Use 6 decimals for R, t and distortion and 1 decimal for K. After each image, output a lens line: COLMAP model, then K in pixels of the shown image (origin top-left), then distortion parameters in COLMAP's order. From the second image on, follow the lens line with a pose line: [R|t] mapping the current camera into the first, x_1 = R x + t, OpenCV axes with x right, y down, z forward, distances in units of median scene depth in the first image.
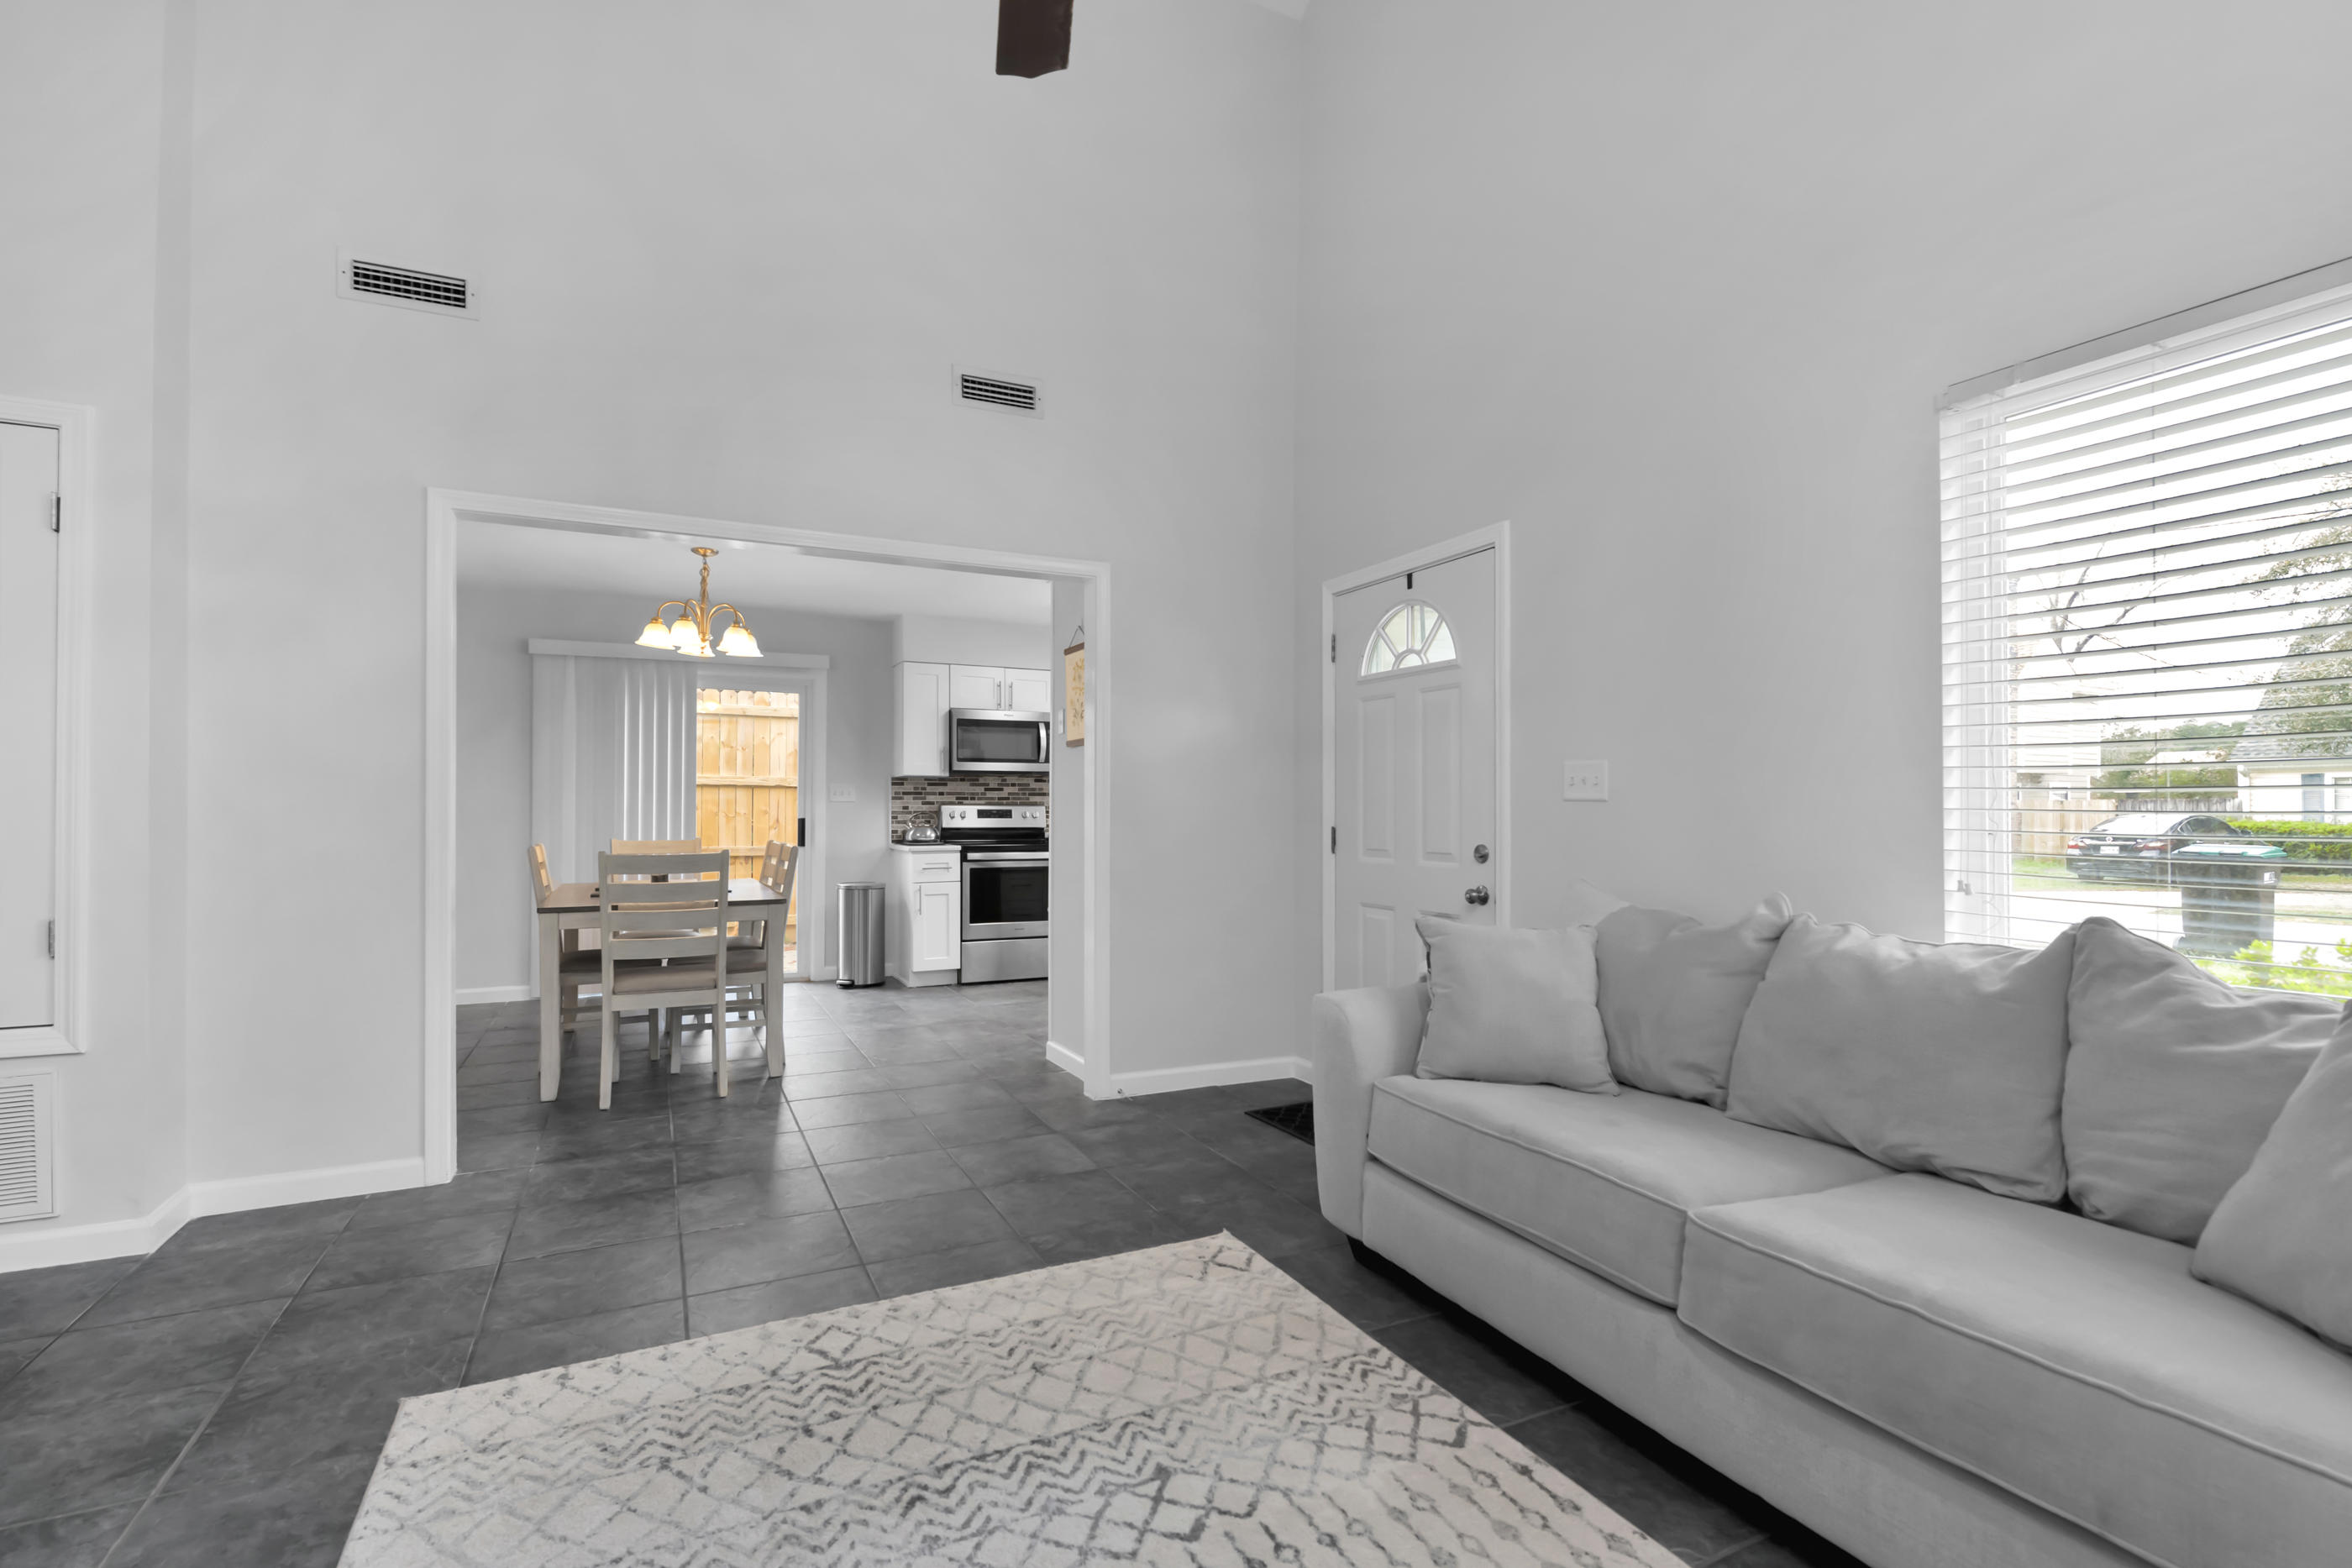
lens RADIAL K [[949.9, 0, 1179.0], [0, 949.9, 802.1], [0, 0, 1]] dist [-0.038898, -0.000046]
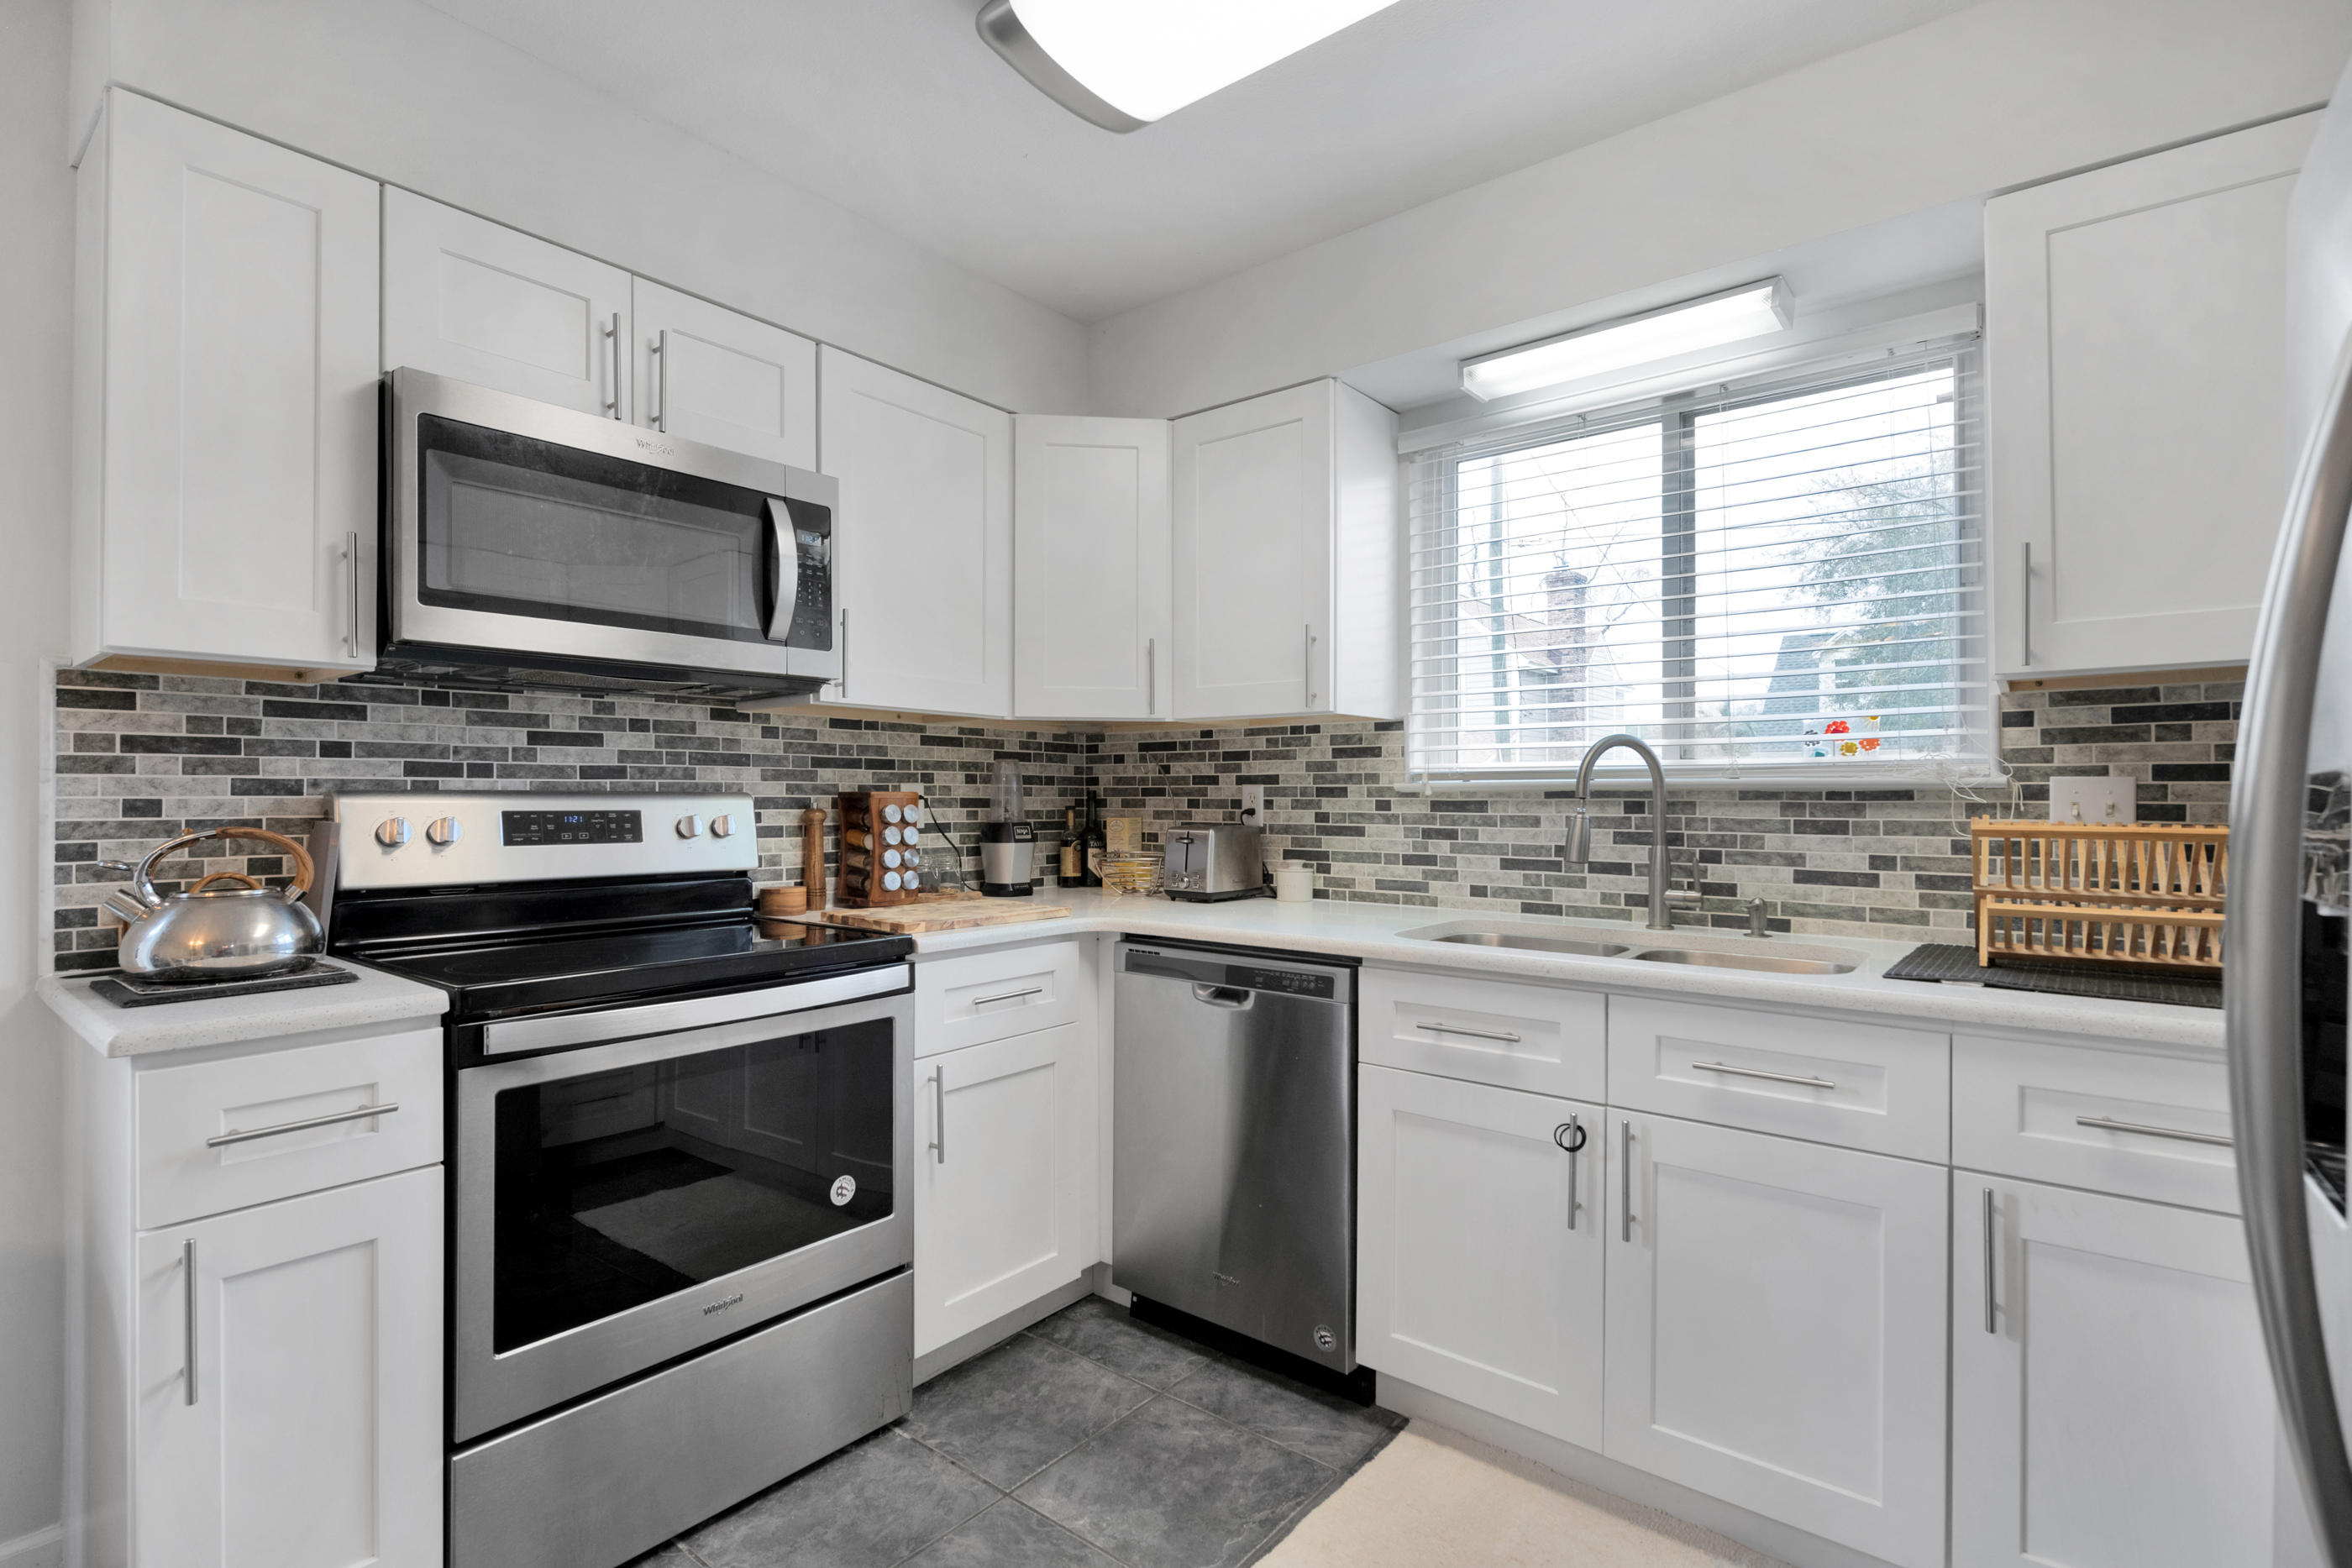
lens RADIAL K [[1059.7, 0, 1165.5], [0, 1059.7, 784.2], [0, 0, 1]] dist [0.002797, -0.008005]
pose [[0.913111, 0.003313, 0.407698, -0.168597], [-0.000976, 0.999982, -0.005941, 0.001777], [-0.407711, 0.005027, 0.913097, 0.671966]]
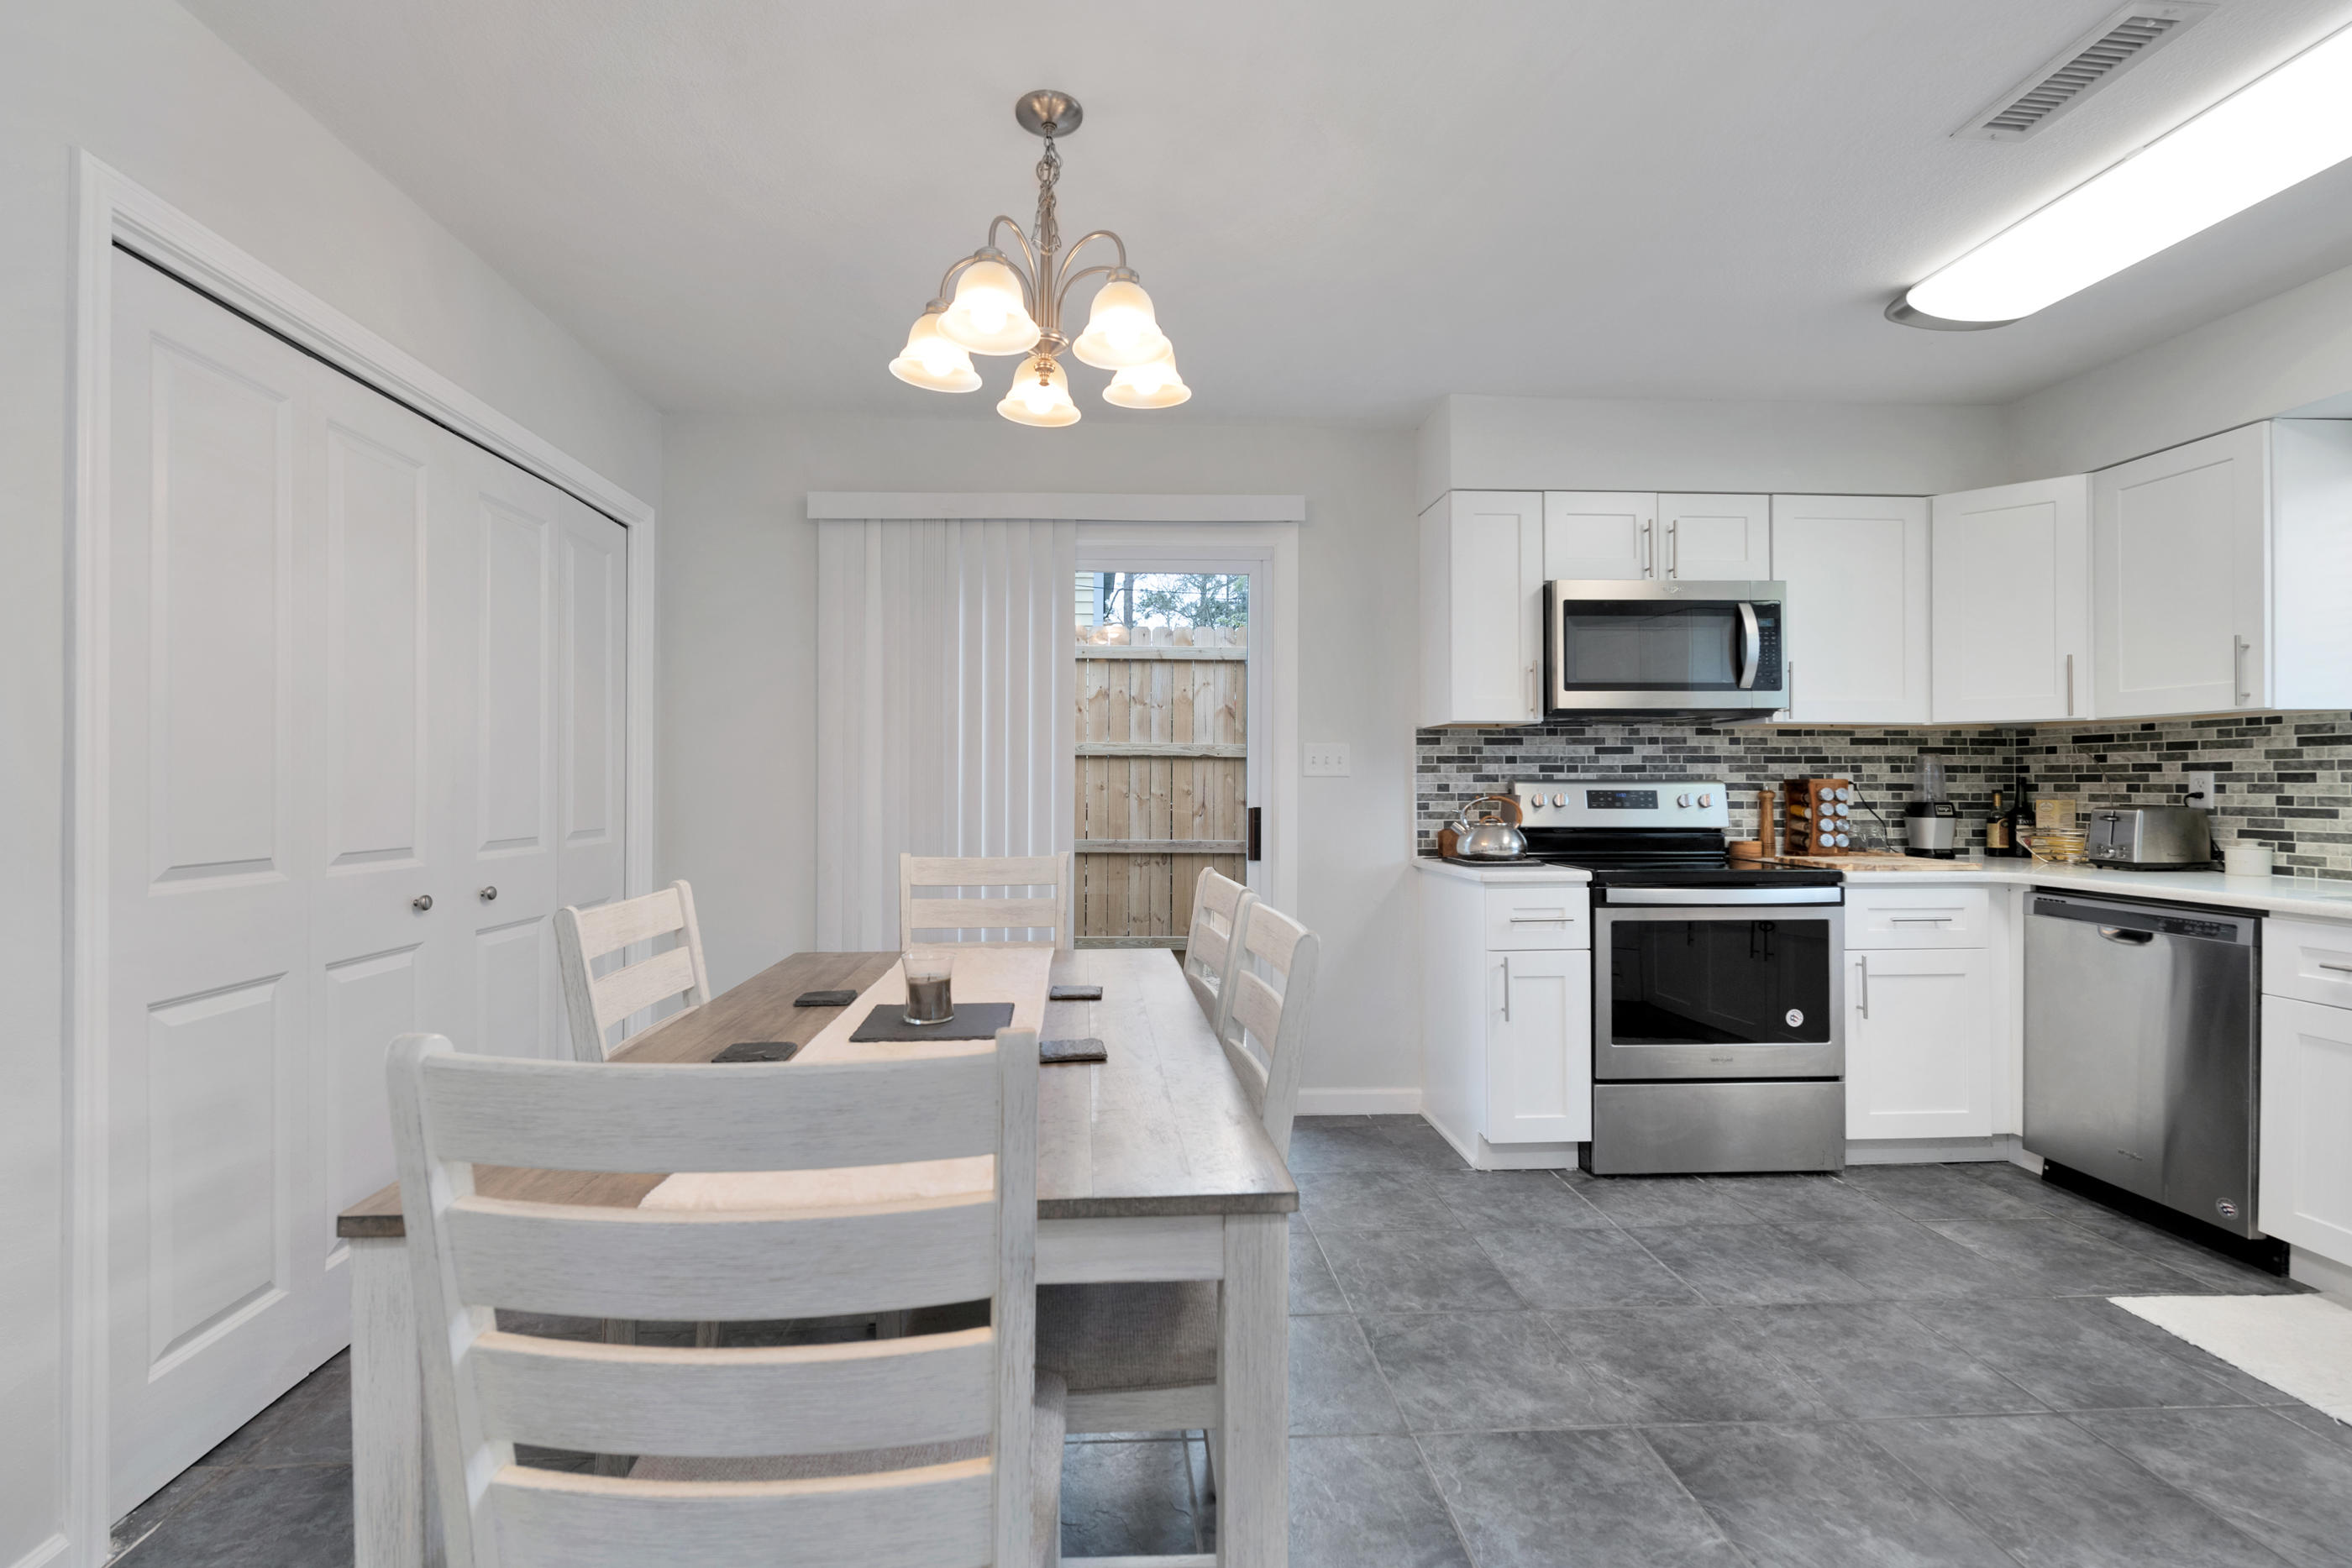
lens RADIAL K [[971.8, 0, 1184.1], [0, 971.8, 780.6], [0, 0, 1]] dist [0.010701, -0.004580]
pose [[0.915949, -0.003754, -0.401277, -0.205987], [0.004482, 0.999990, 0.000877, 0.001223], [0.401270, -0.002602, 0.915956, 0.457672]]
